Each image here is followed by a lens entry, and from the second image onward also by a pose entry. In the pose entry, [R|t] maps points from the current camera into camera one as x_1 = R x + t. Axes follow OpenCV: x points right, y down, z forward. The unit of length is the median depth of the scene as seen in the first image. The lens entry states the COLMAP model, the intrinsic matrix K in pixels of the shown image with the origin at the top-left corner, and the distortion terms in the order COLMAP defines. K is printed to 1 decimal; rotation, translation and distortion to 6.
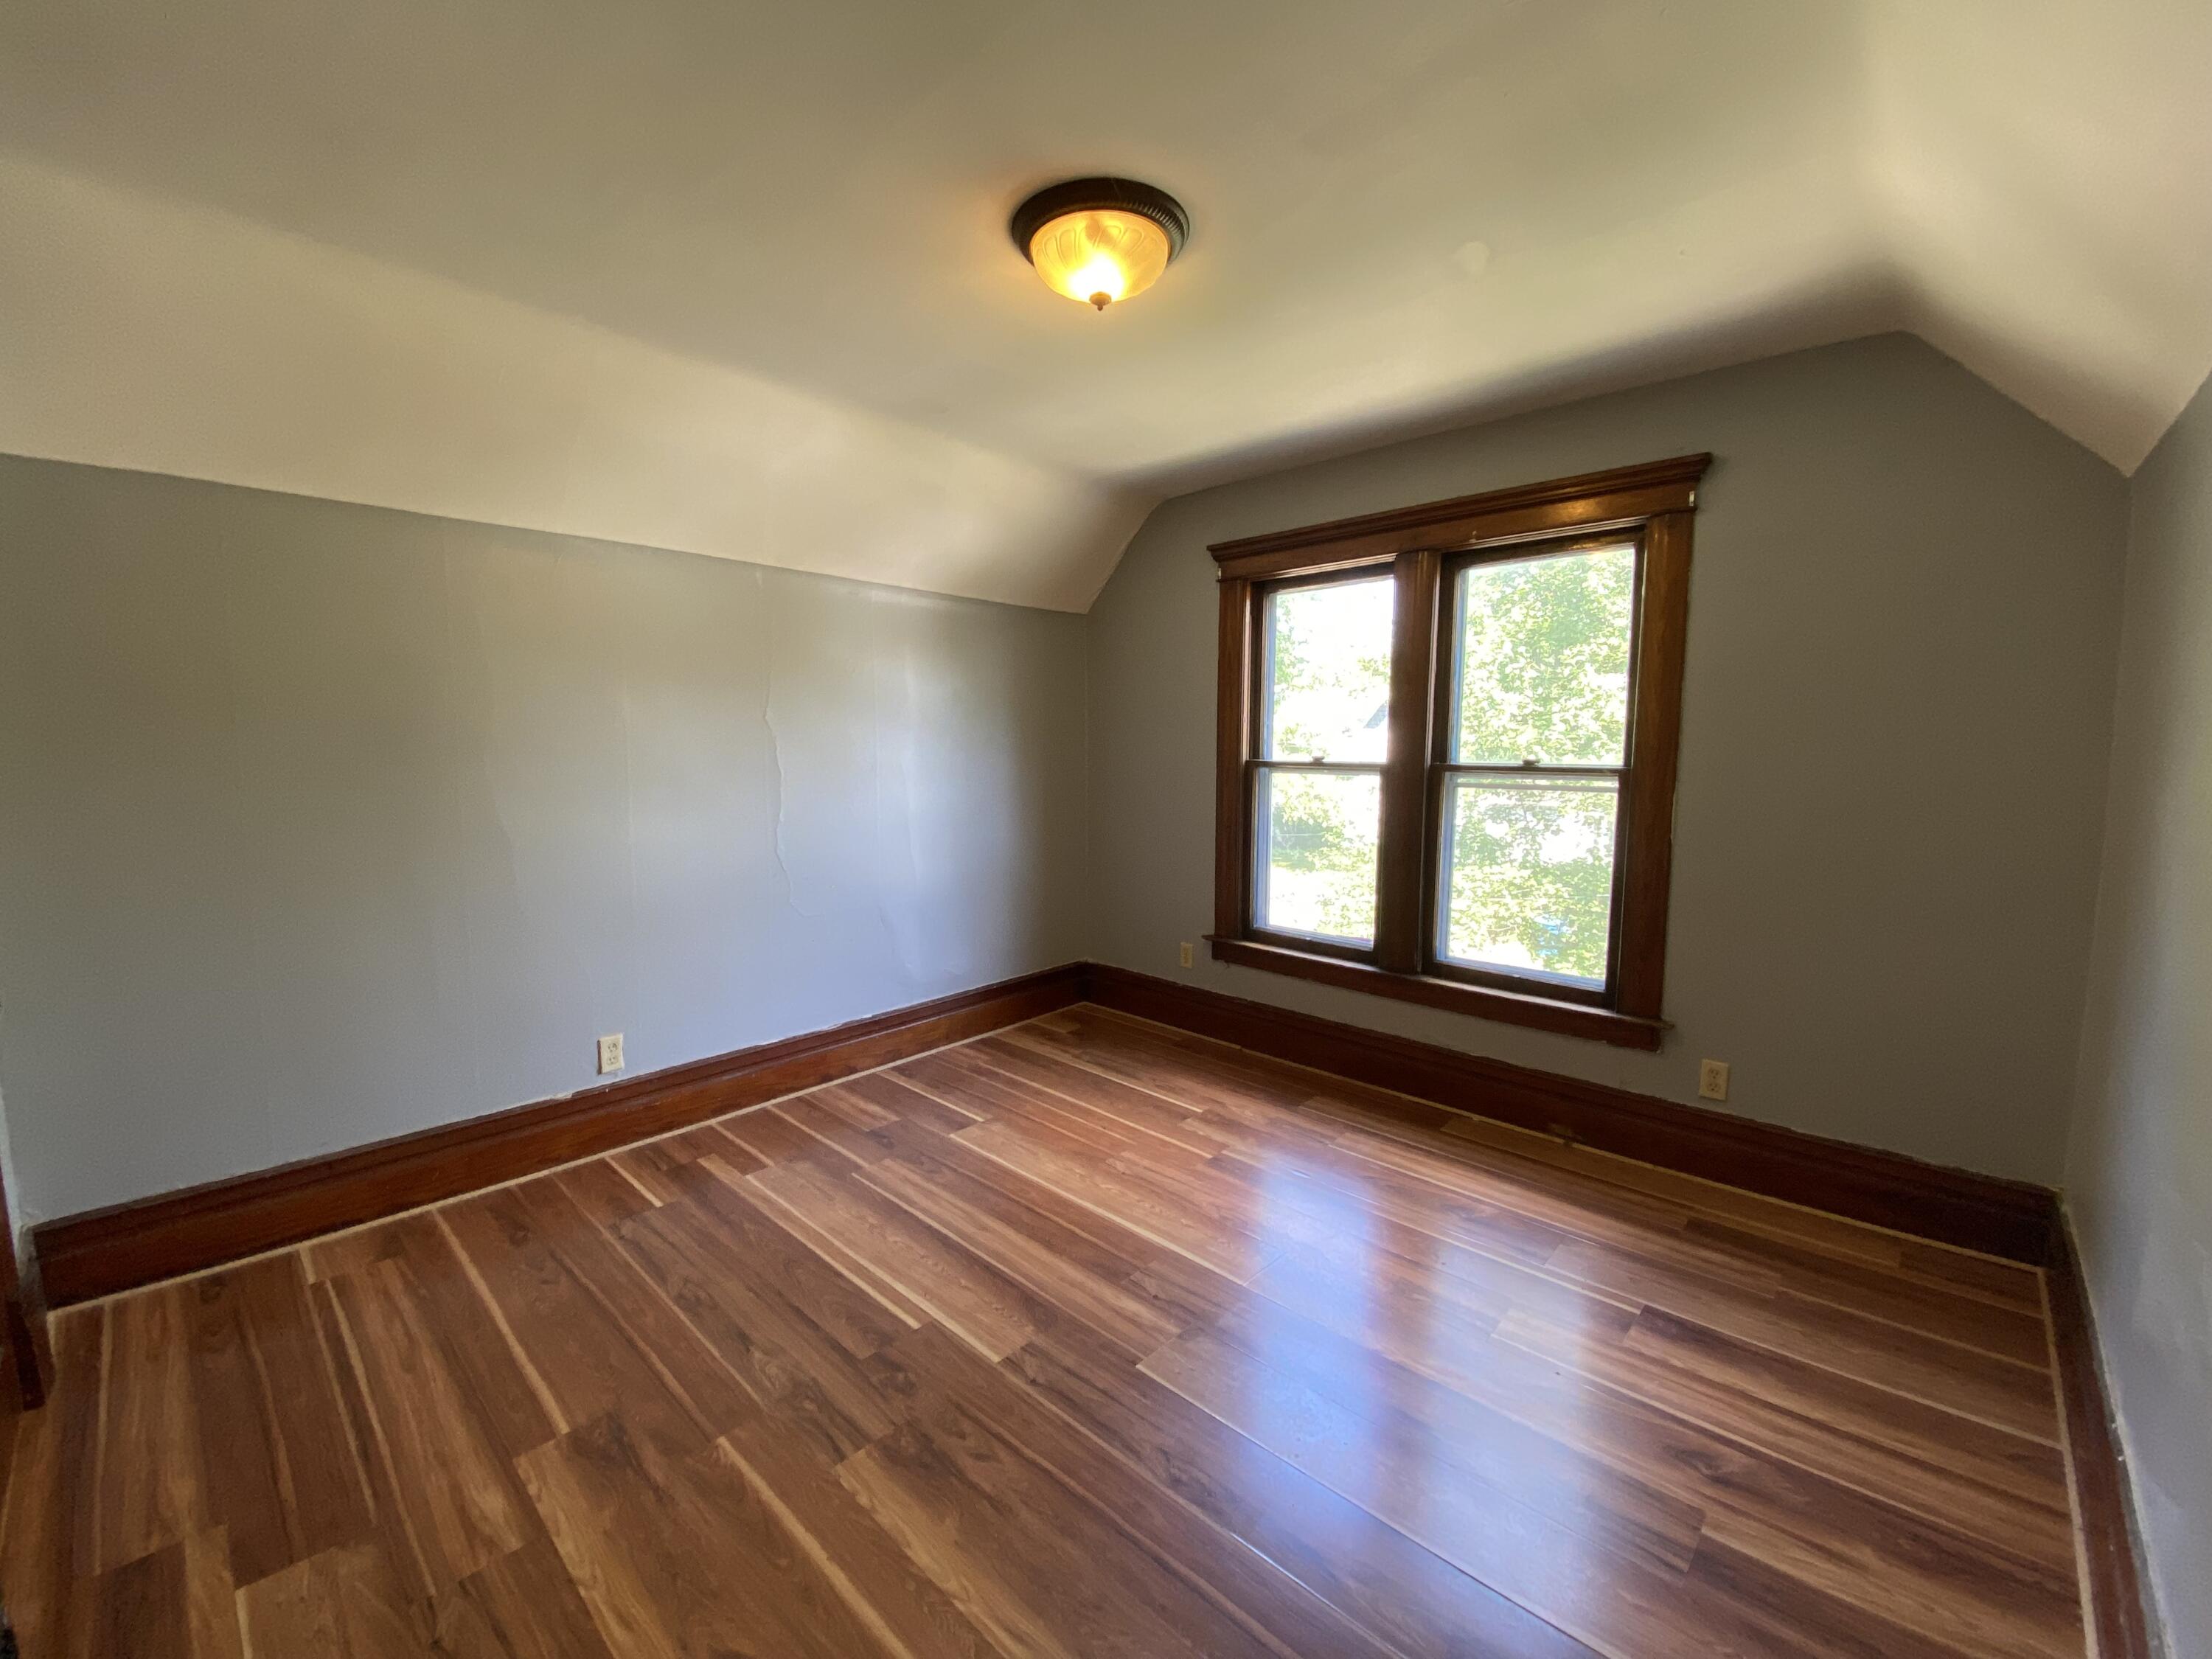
lens RADIAL K [[893.2, 0, 1098.5], [0, 893.2, 835.5], [0, 0, 1]] dist [0.024075, -0.020009]
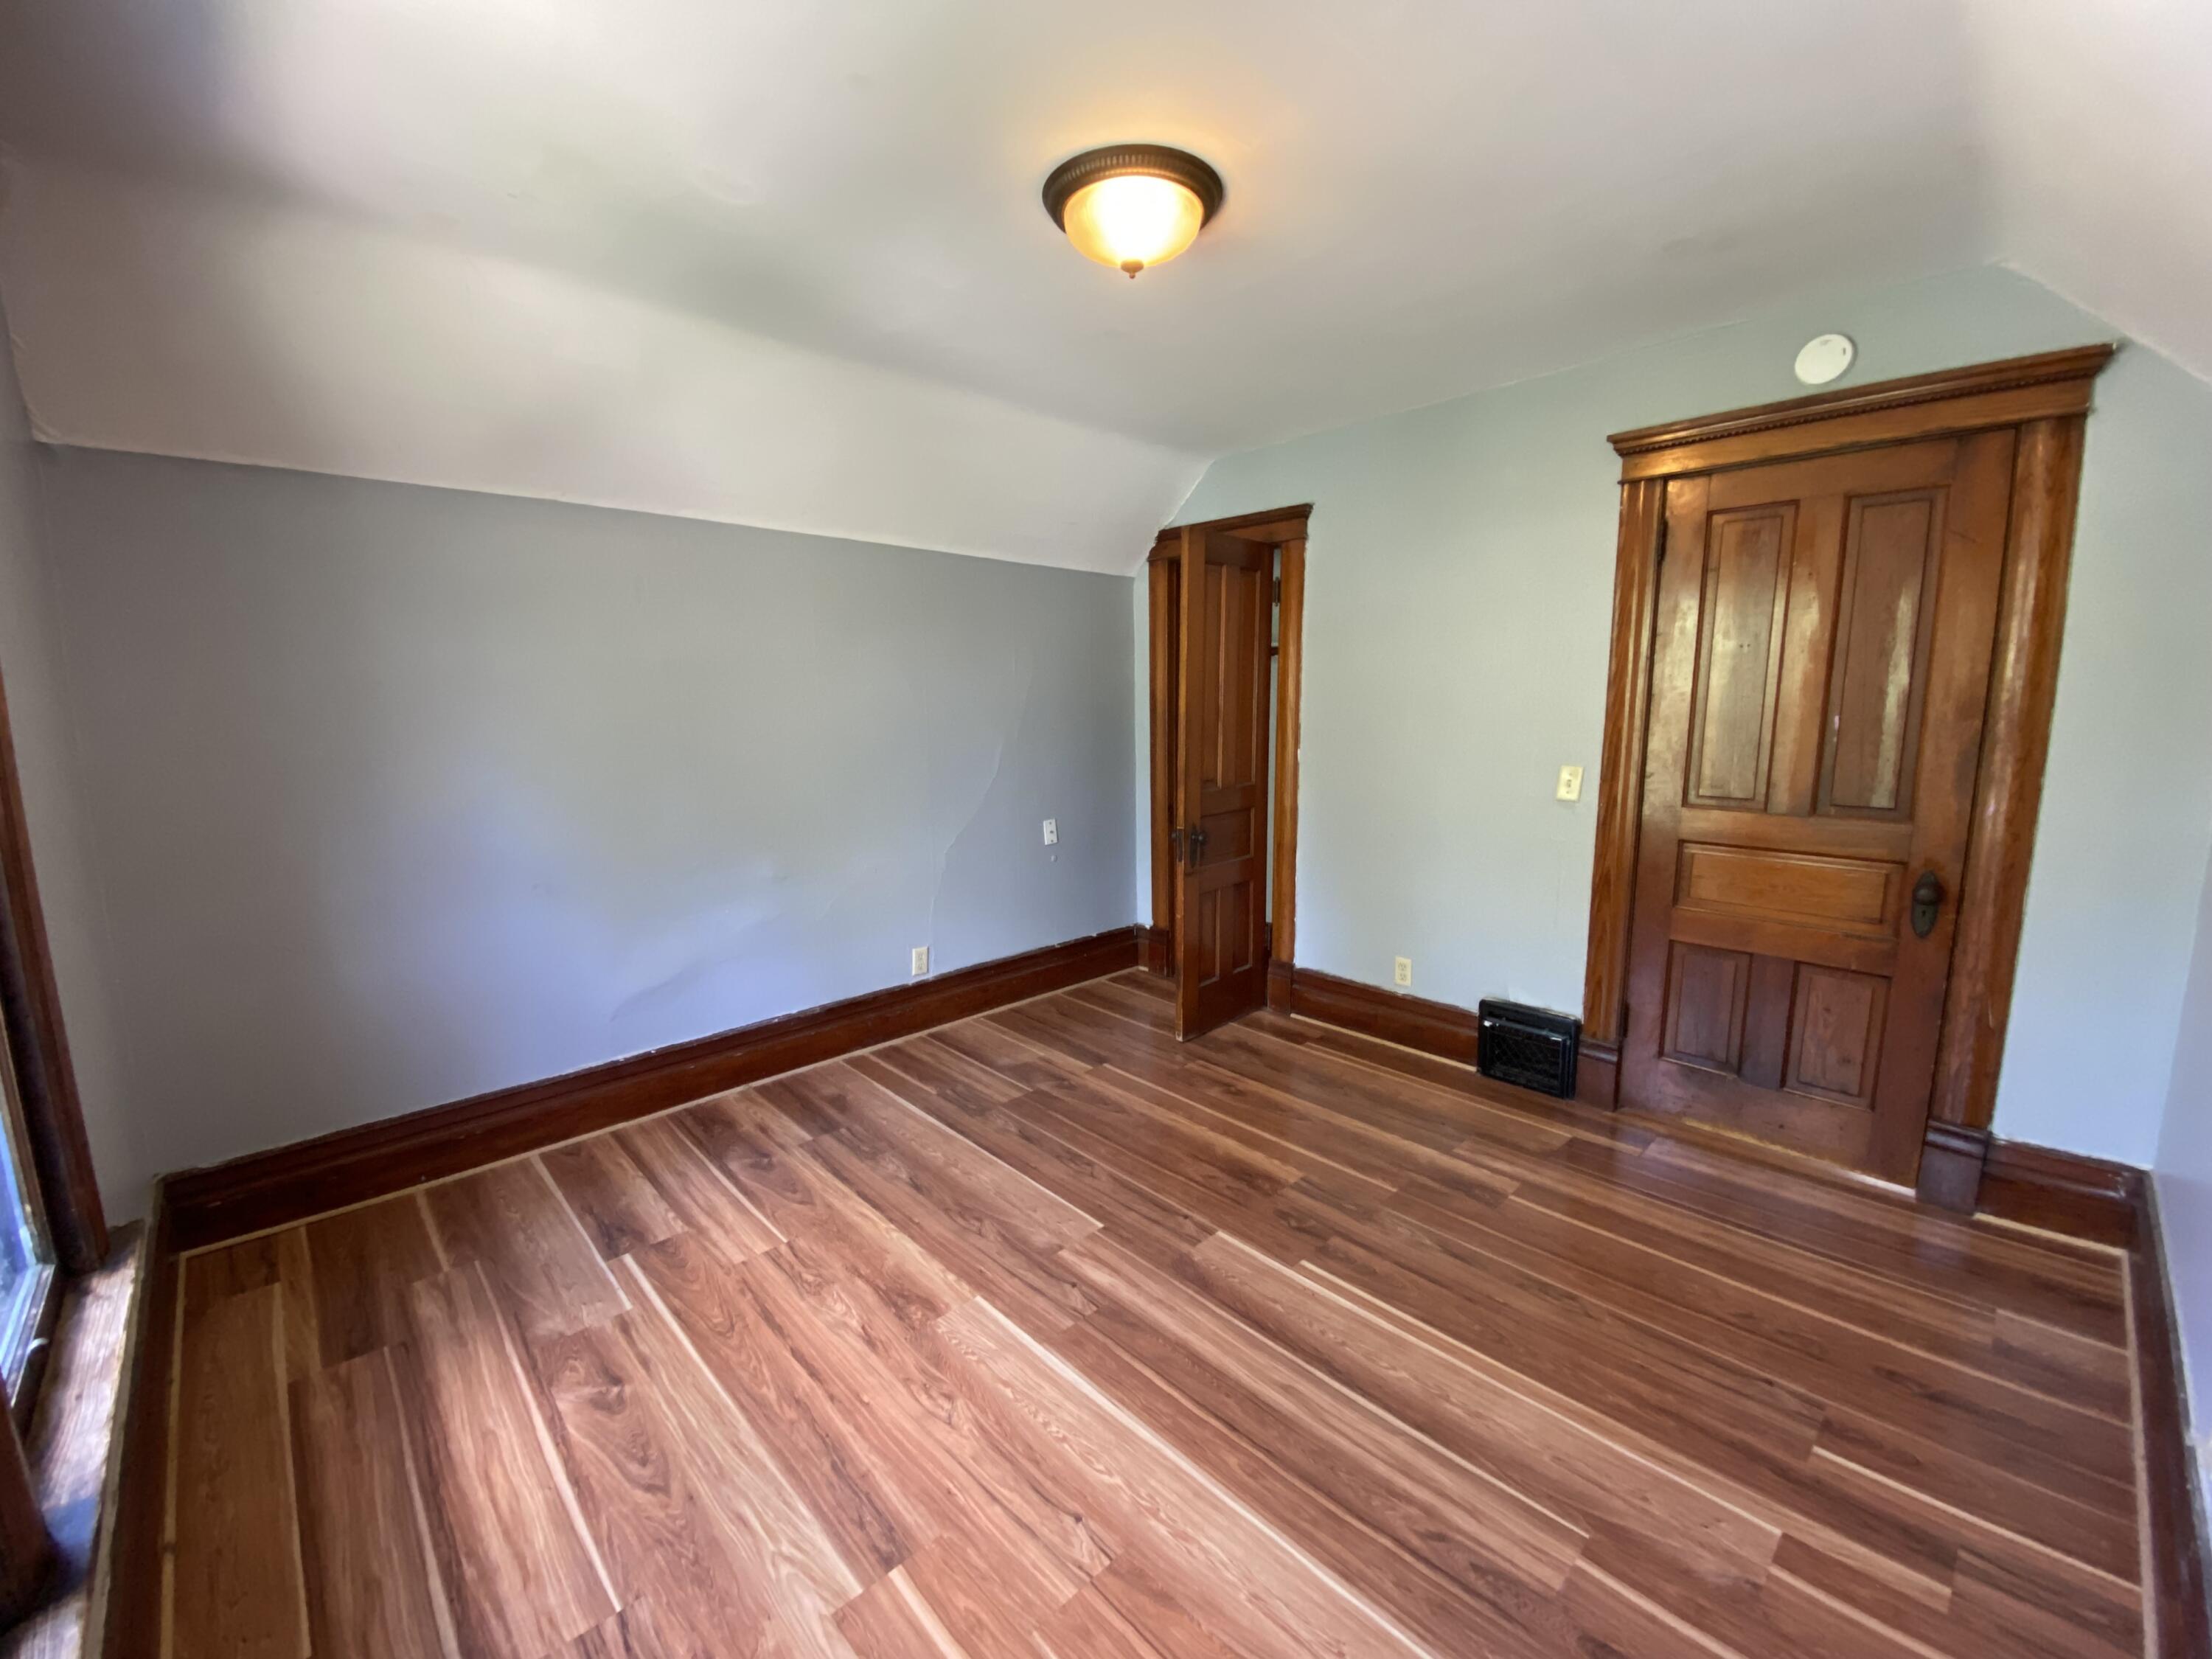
lens RADIAL K [[893.2, 0, 1098.5], [0, 893.2, 835.5], [0, 0, 1]] dist [0.024075, -0.020009]
pose [[-0.998235, -0.002813, 0.059317, -0.019783], [0.012283, 0.967494, 0.252595, -0.209126], [-0.058099, 0.252878, -0.965752, 1.832630]]
